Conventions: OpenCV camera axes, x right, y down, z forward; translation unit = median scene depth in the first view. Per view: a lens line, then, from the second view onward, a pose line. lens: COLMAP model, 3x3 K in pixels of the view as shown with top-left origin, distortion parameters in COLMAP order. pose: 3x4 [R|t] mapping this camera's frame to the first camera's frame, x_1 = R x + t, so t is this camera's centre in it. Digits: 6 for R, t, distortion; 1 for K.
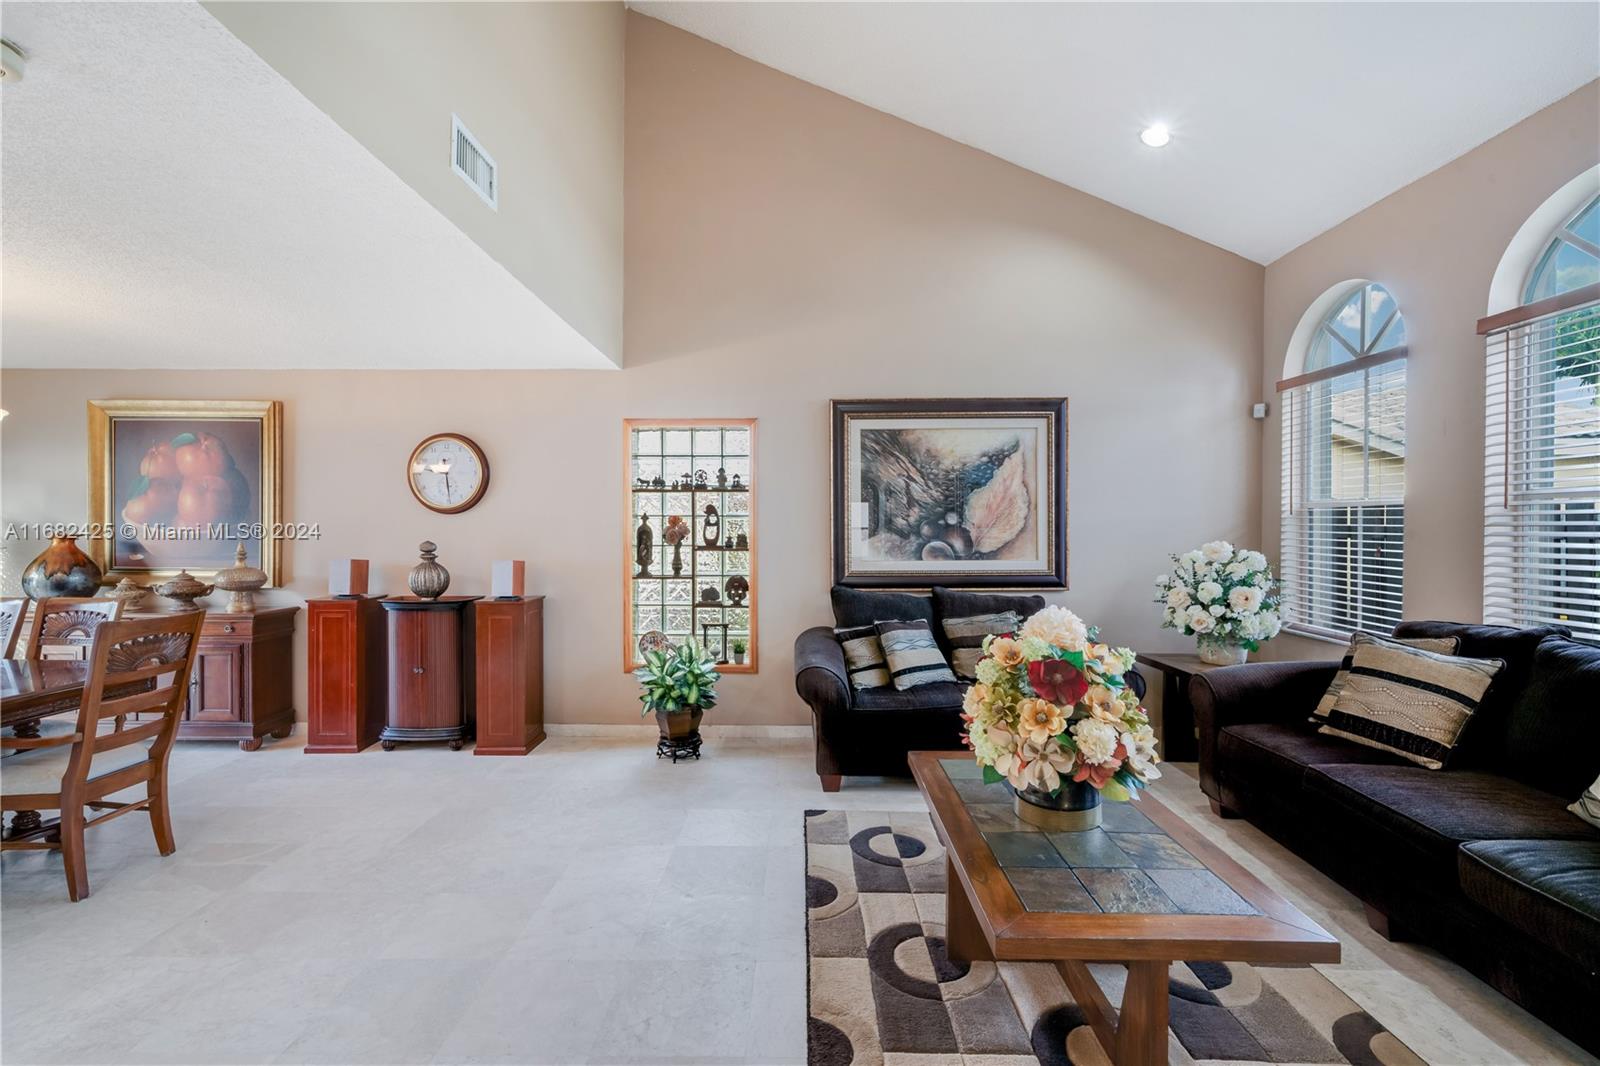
lens RADIAL K [[699.1, 0, 800.0], [0, 699.1, 533.0], [0, 0, 1]] dist [0.002367, -0.000085]
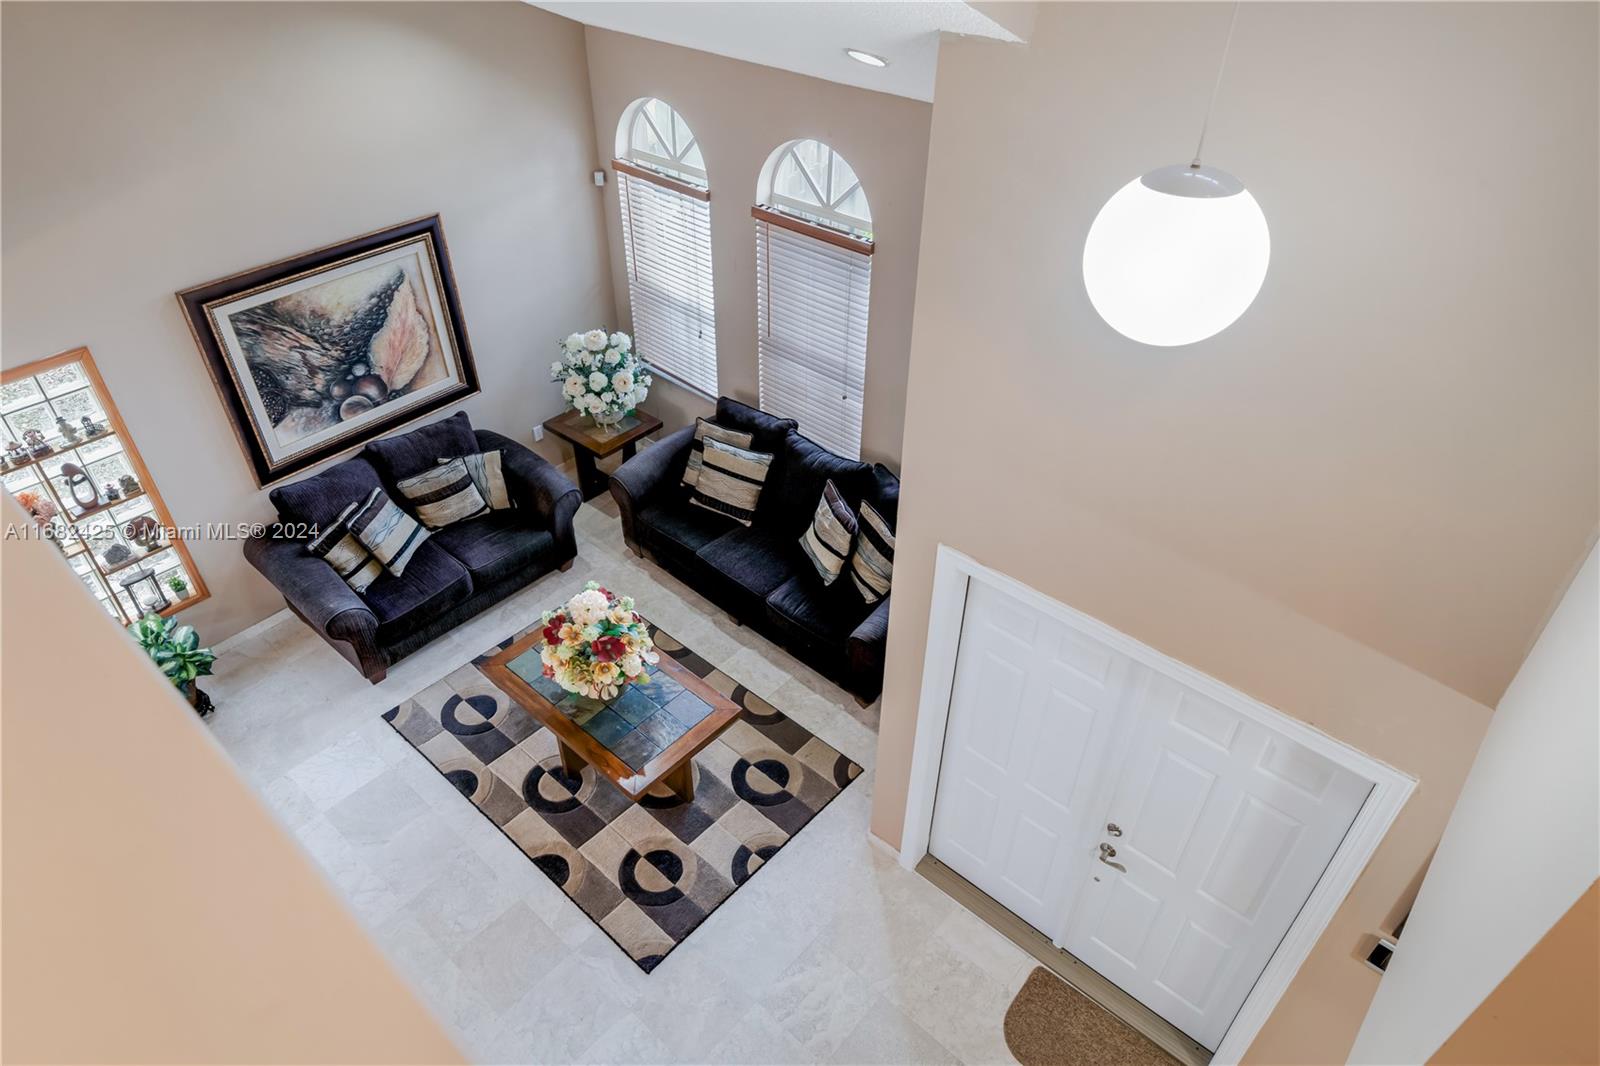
lens RADIAL K [[949.0, 0, 790.2], [0, 949.0, 526.6], [0, 0, 1]] dist [0.000320, 0.002178]
pose [[0.660608, -0.460385, 0.592995, -0.258128], [0.004737, 0.792430, 0.609944, -0.638107], [-0.750716, -0.400125, 0.525667, -0.198289]]
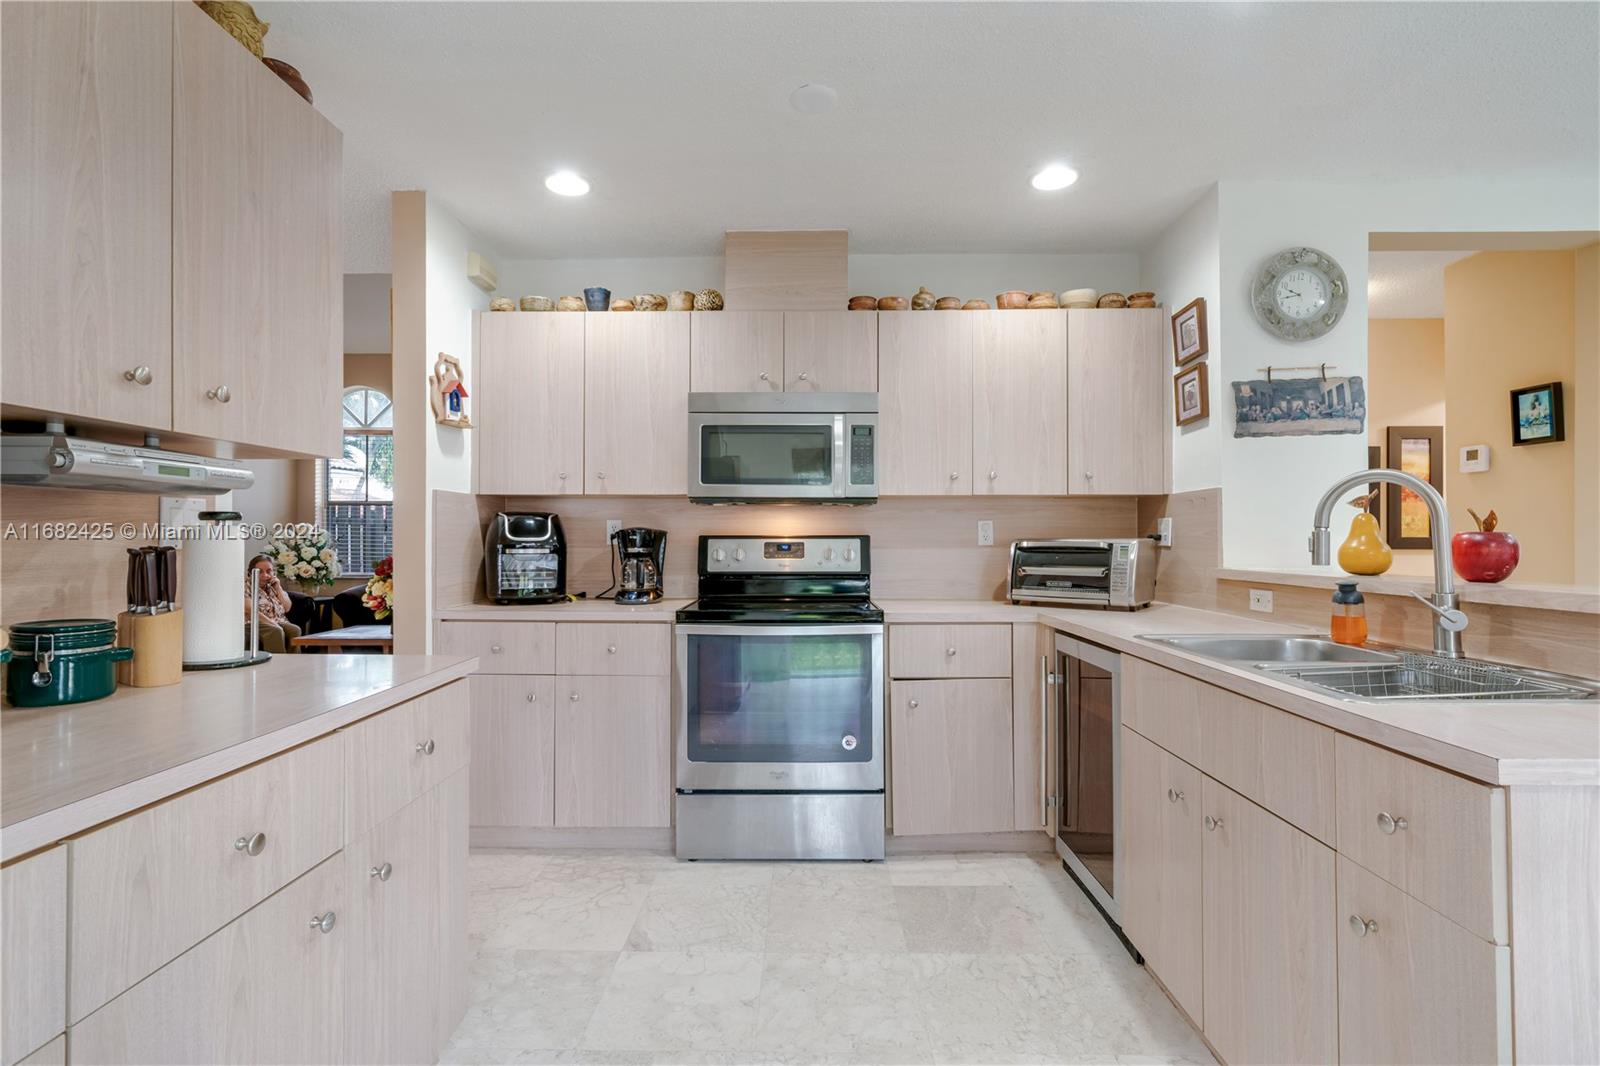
lens RADIAL K [[737.7, 0, 794.5], [0, 737.7, 539.9], [0, 0, 1]] dist [0.001889, 0.001315]
pose [[0.006315, 0.003986, 0.999972, -1.026471], [0.008448, 0.999956, -0.004039, 0.061120], [-0.999944, 0.008474, 0.006281, -0.146909]]
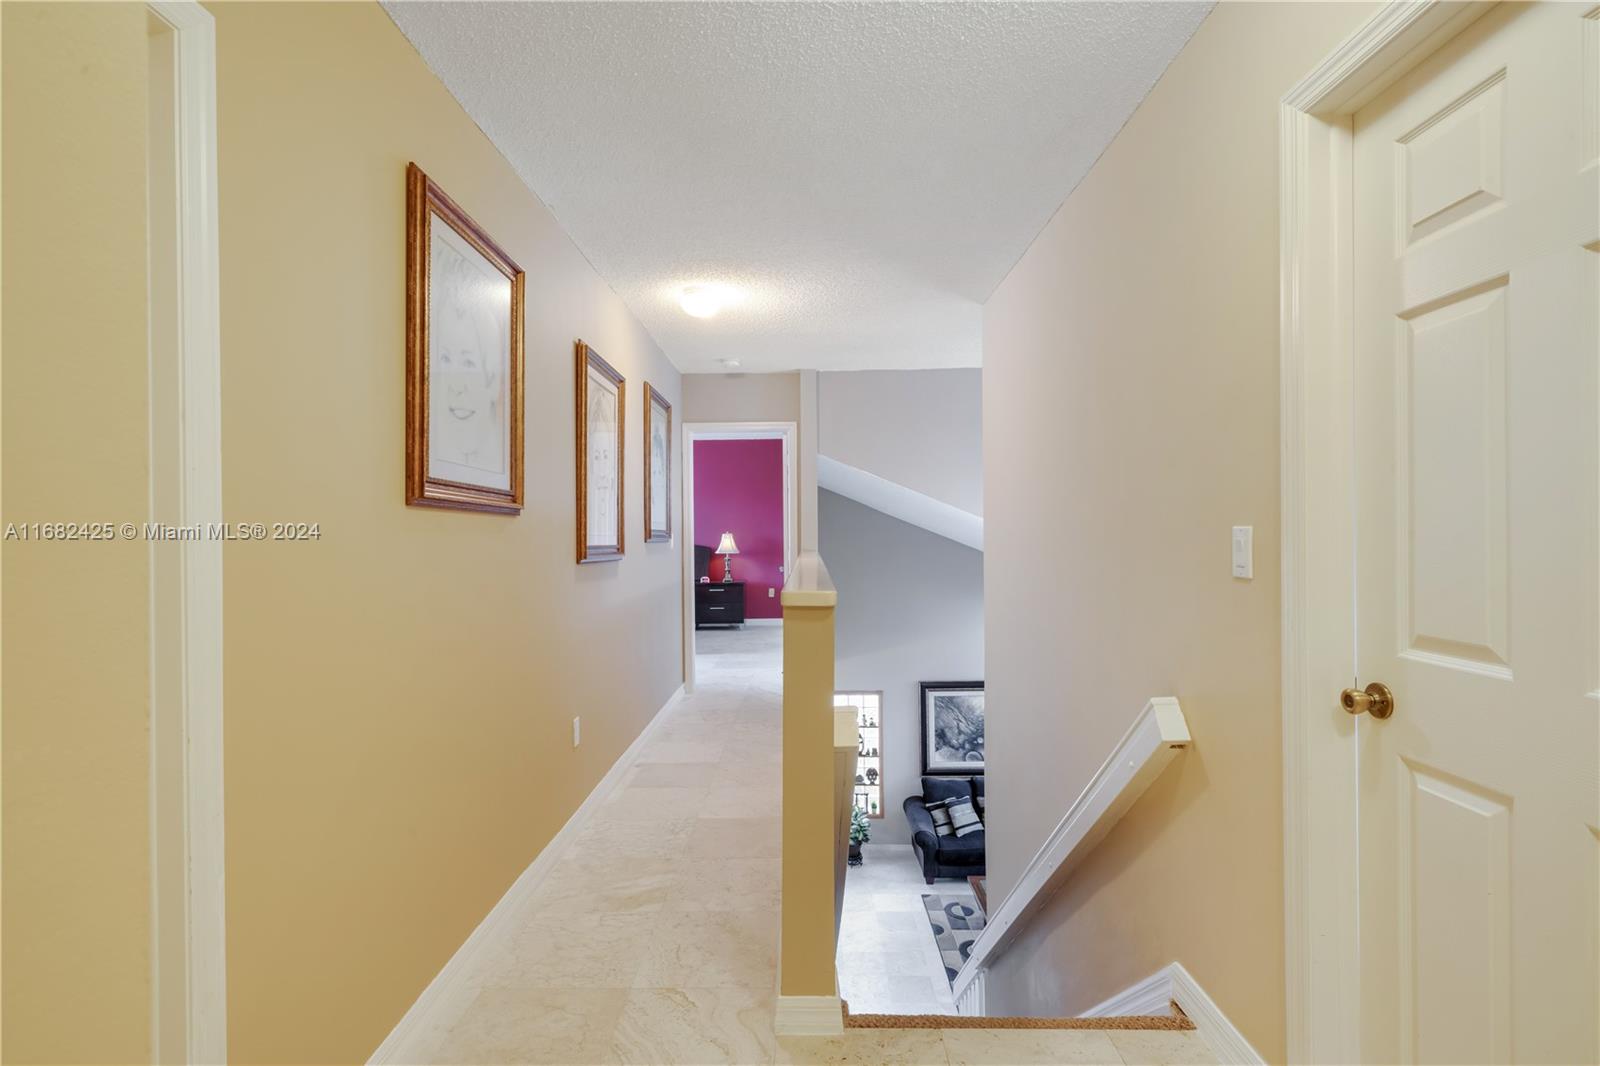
lens RADIAL K [[737.7, 0, 794.5], [0, 737.7, 539.9], [0, 0, 1]] dist [0.001889, 0.001315]
pose [[0.999795, -0.010096, -0.017576, -0.271946], [0.010009, 0.999937, -0.004997, -0.591268], [0.017625, 0.004820, 0.999833, -1.124435]]
